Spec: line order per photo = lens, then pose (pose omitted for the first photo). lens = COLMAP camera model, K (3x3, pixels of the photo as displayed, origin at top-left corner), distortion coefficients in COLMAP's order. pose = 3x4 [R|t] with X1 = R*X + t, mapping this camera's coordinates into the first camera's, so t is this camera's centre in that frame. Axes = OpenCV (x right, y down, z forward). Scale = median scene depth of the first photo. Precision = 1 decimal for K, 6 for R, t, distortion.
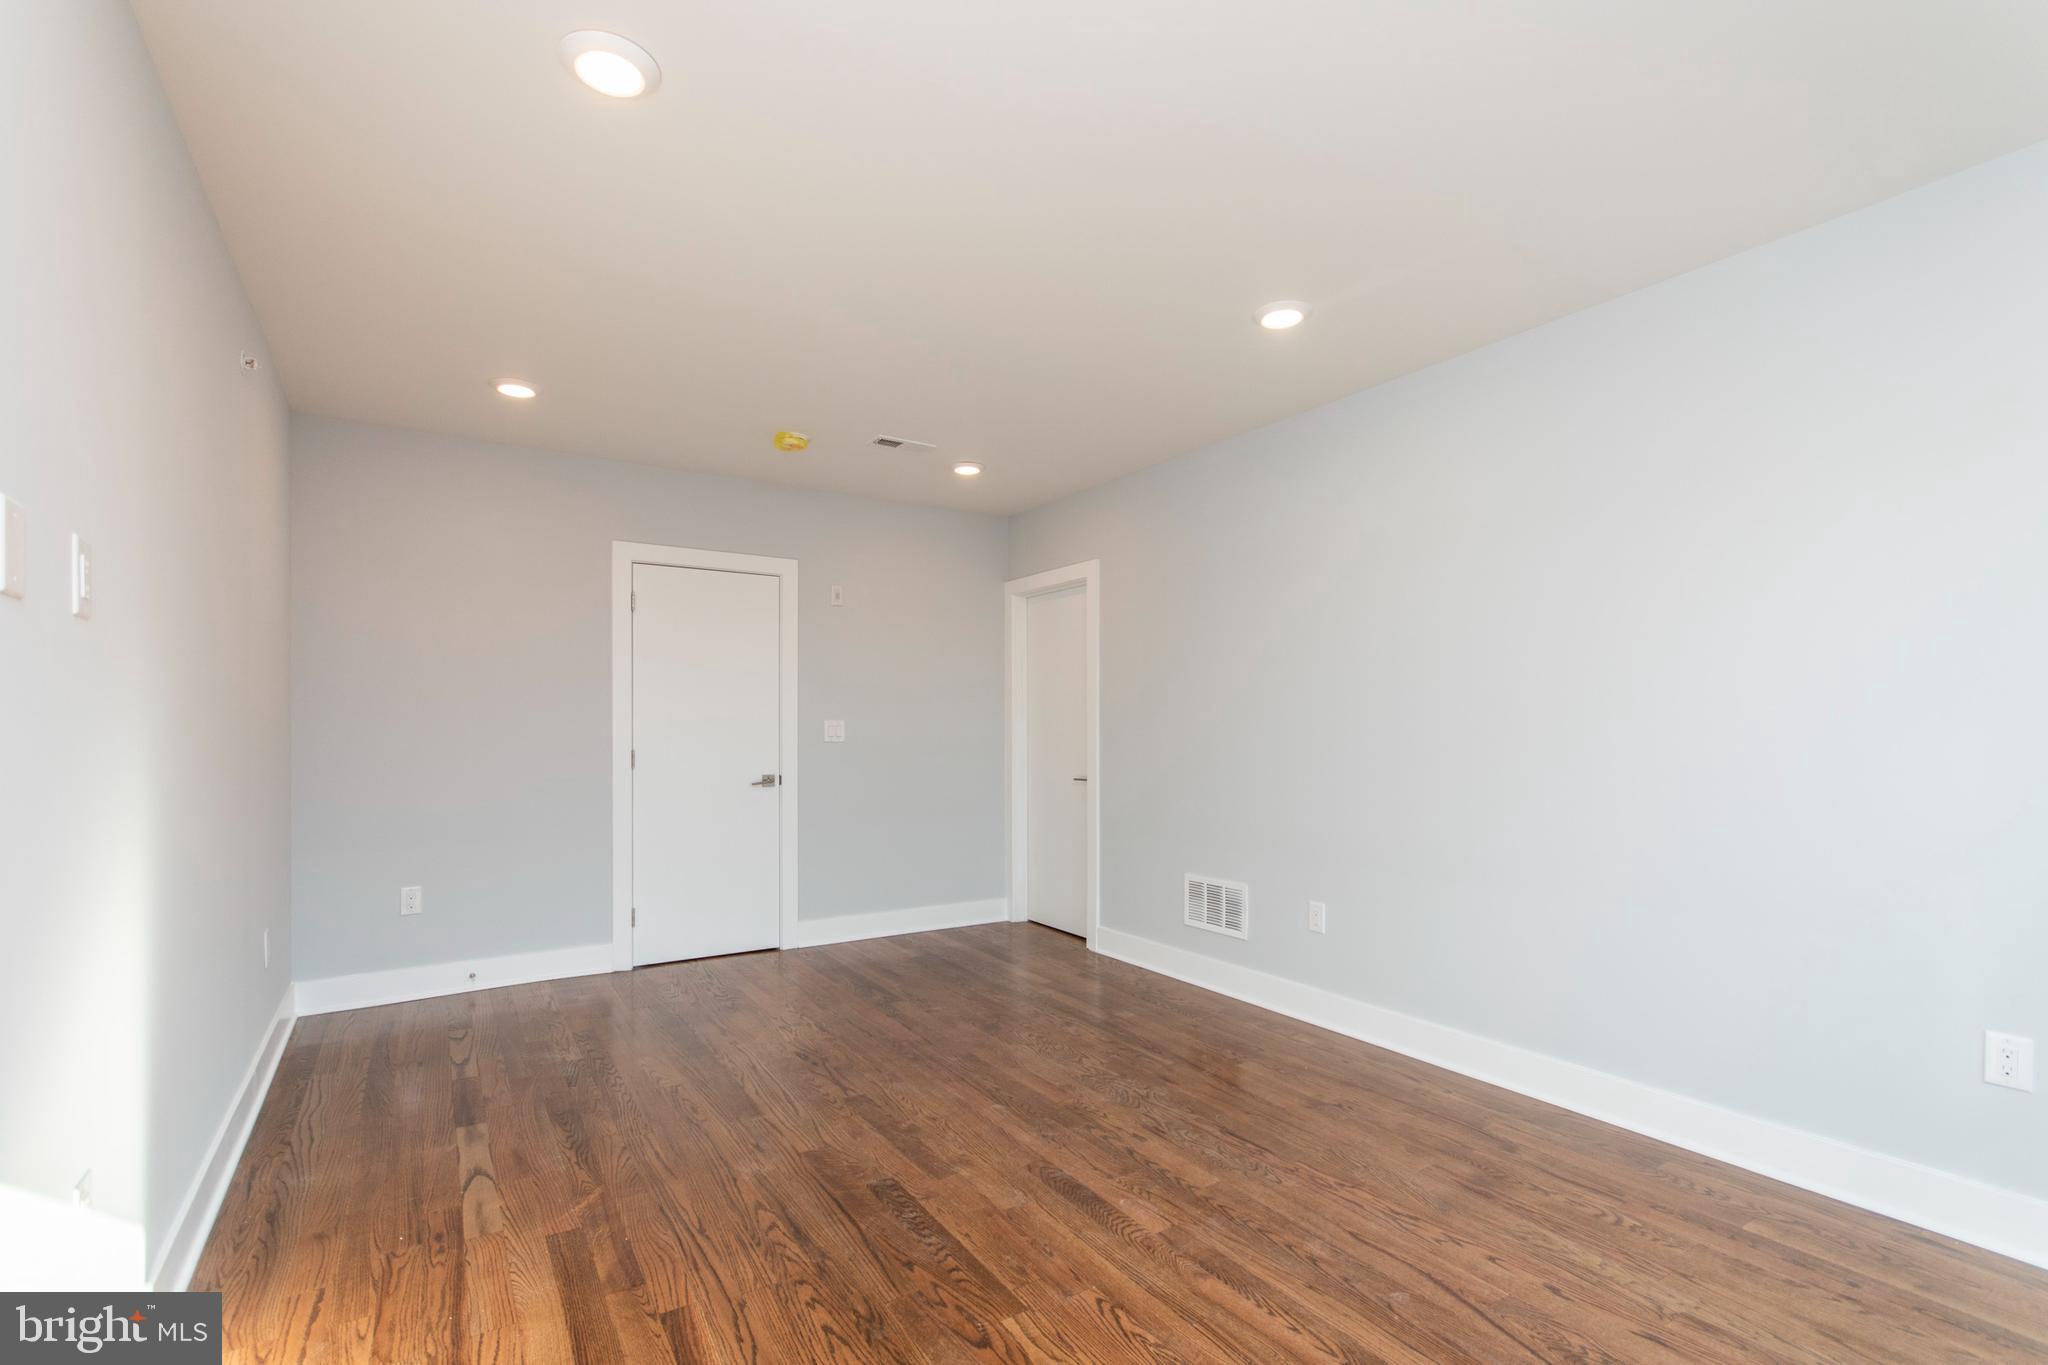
lens RADIAL K [[903.5, 0, 1024.6], [0, 903.5, 739.8], [0, 0, 1]] dist [-0.000114, -0.000028]
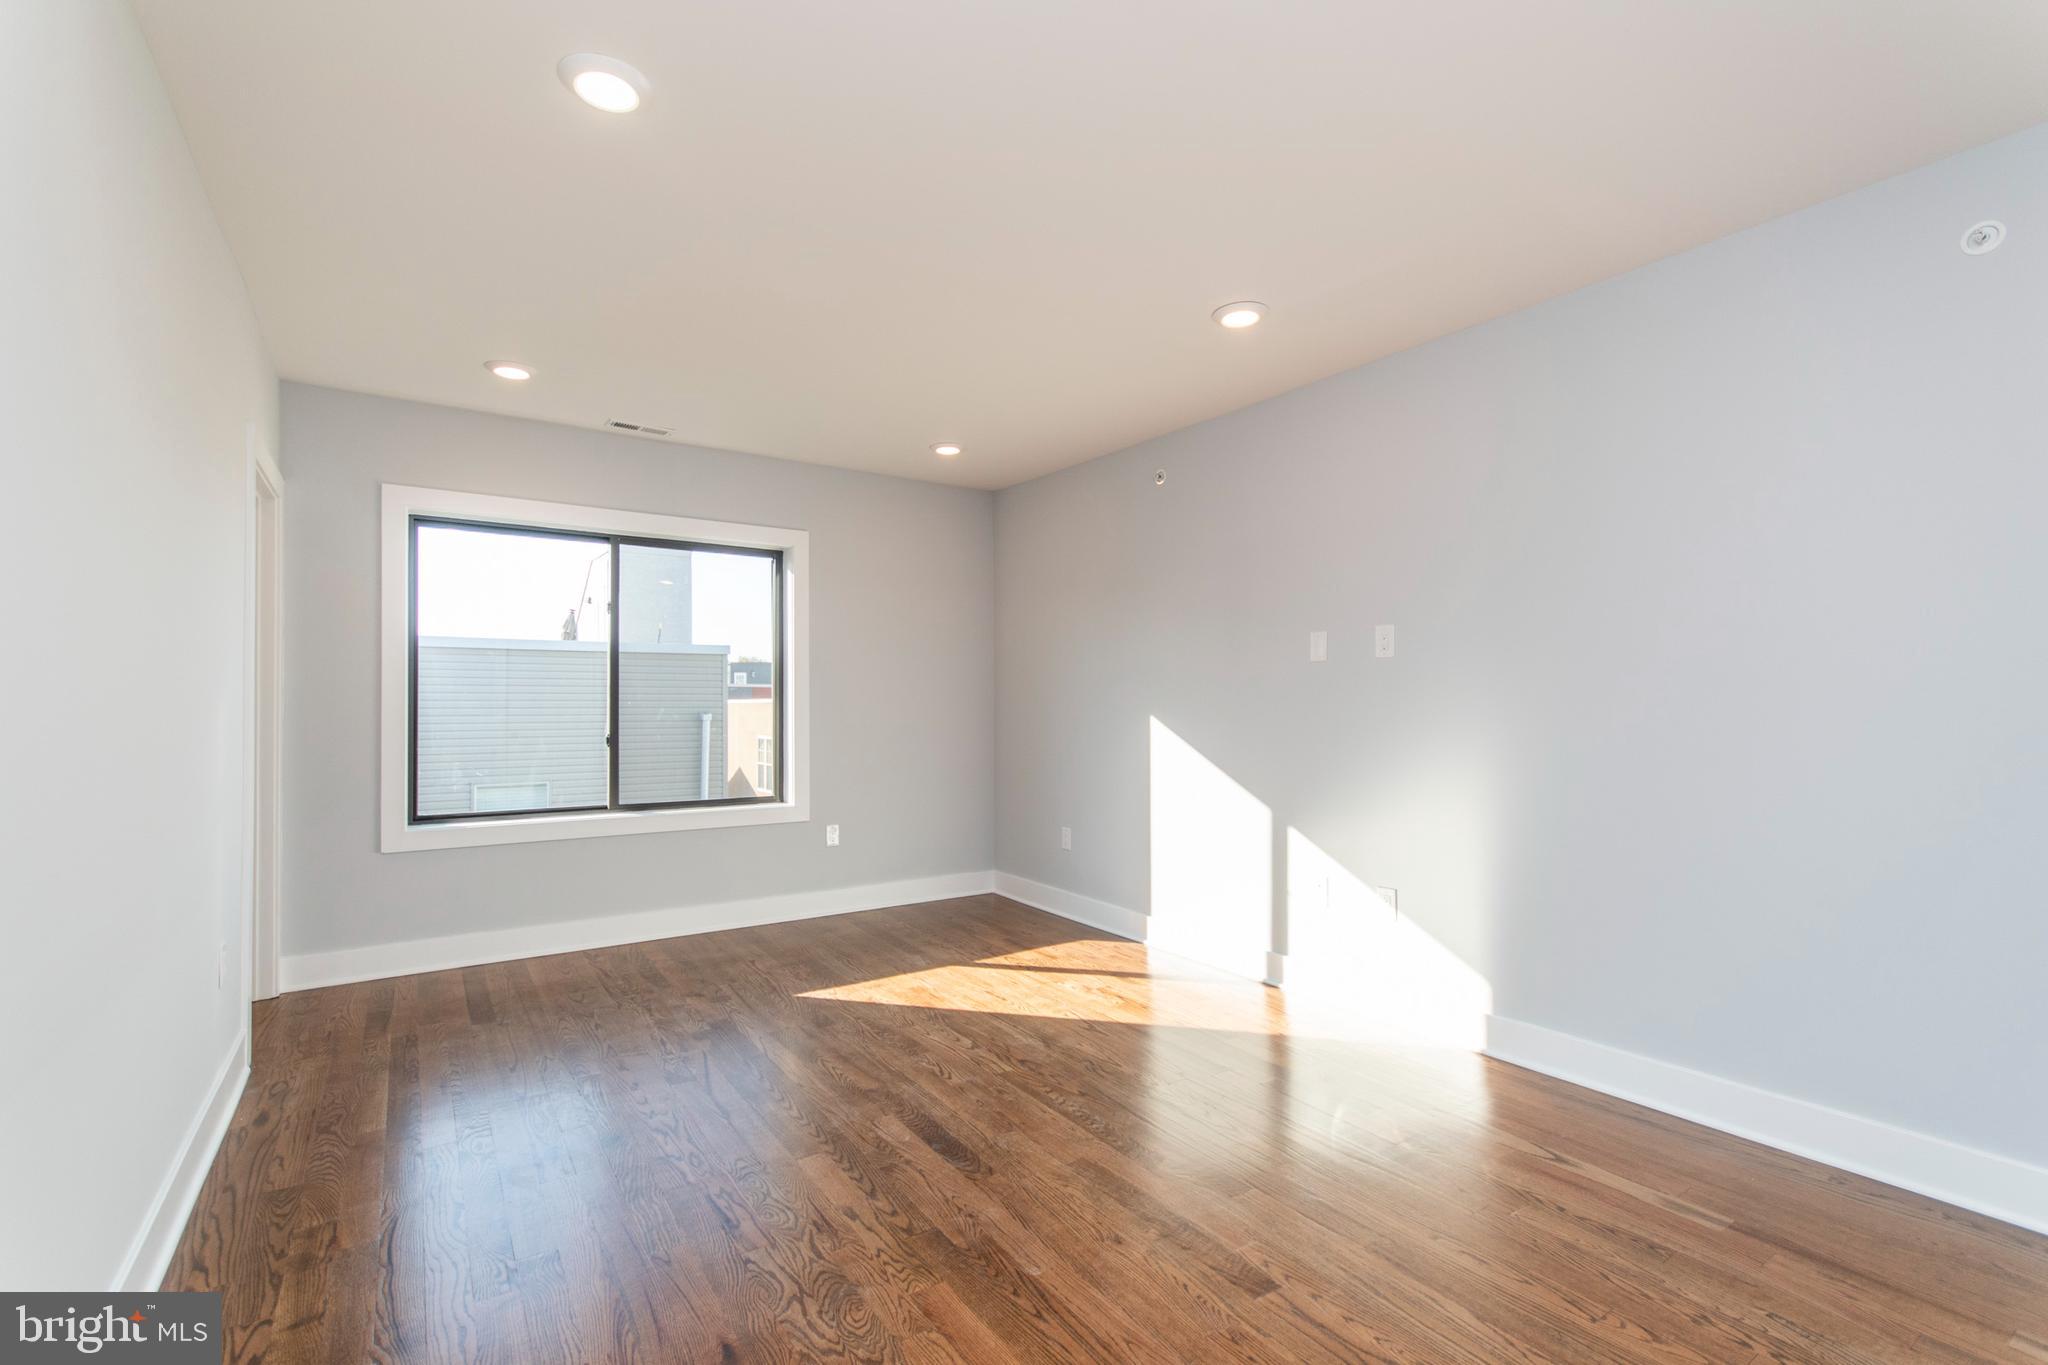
lens RADIAL K [[915.3, 0, 995.4], [0, 915.3, 689.4], [0, 0, 1]] dist [0.002490, 0.000327]
pose [[-0.999892, -0.000013, 0.014668, -0.013142], [-0.000098, 0.999983, -0.005777, -0.018813], [-0.014668, -0.005778, -0.999876, 1.939703]]
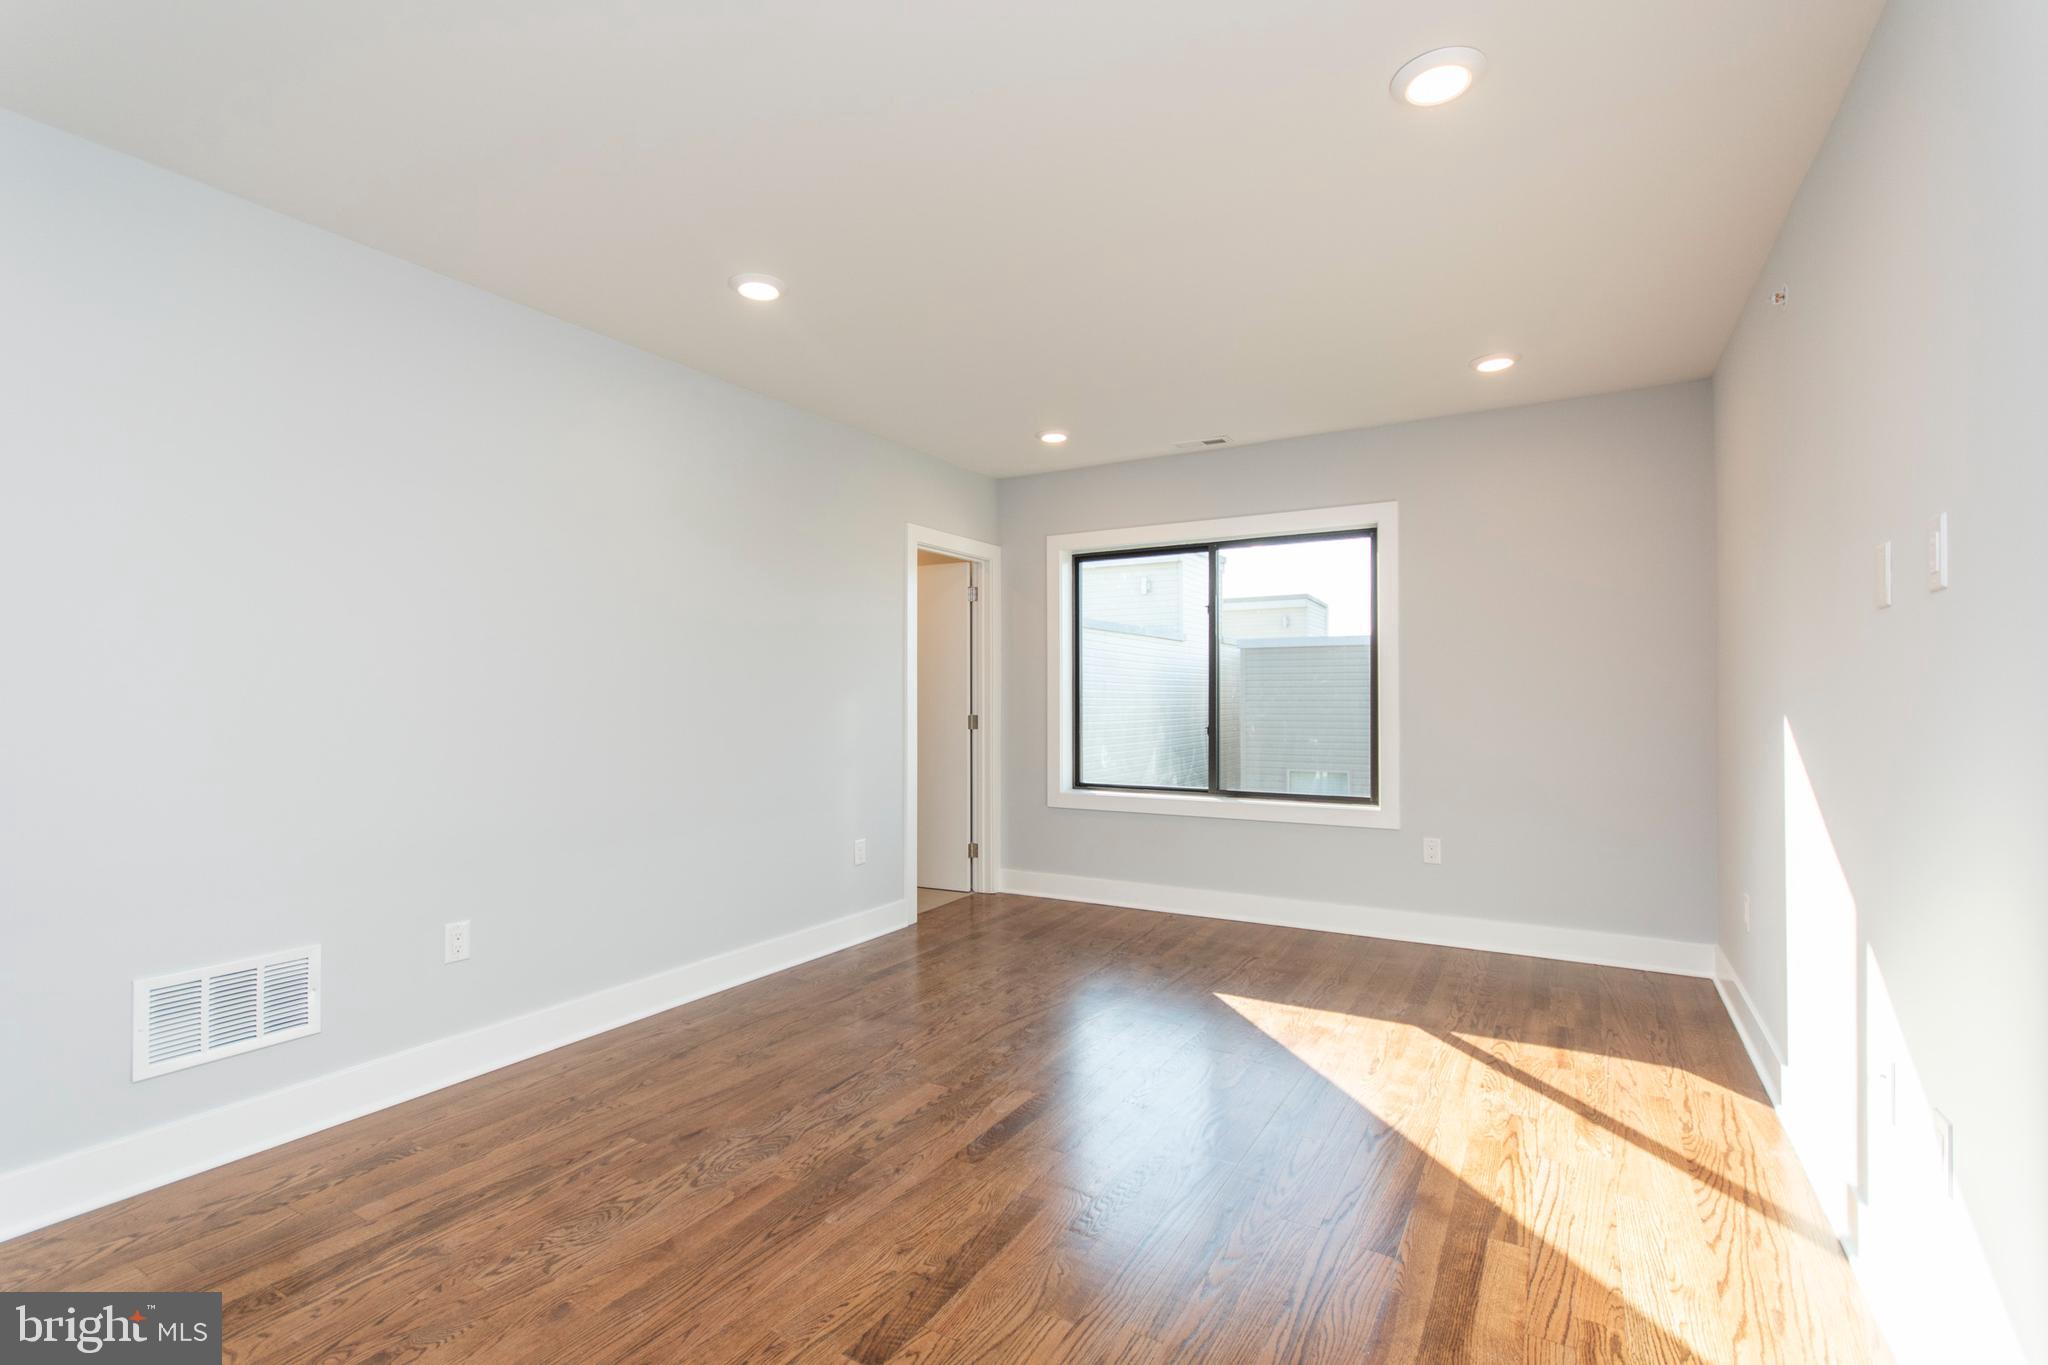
lens RADIAL K [[915.3, 0, 995.4], [0, 915.3, 689.4], [0, 0, 1]] dist [0.002490, 0.000327]
pose [[-0.415374, 0.008720, 0.909609, -0.872787], [0.011459, 0.999925, -0.004353, -0.014142], [-0.909579, 0.008615, -0.415443, 1.368657]]
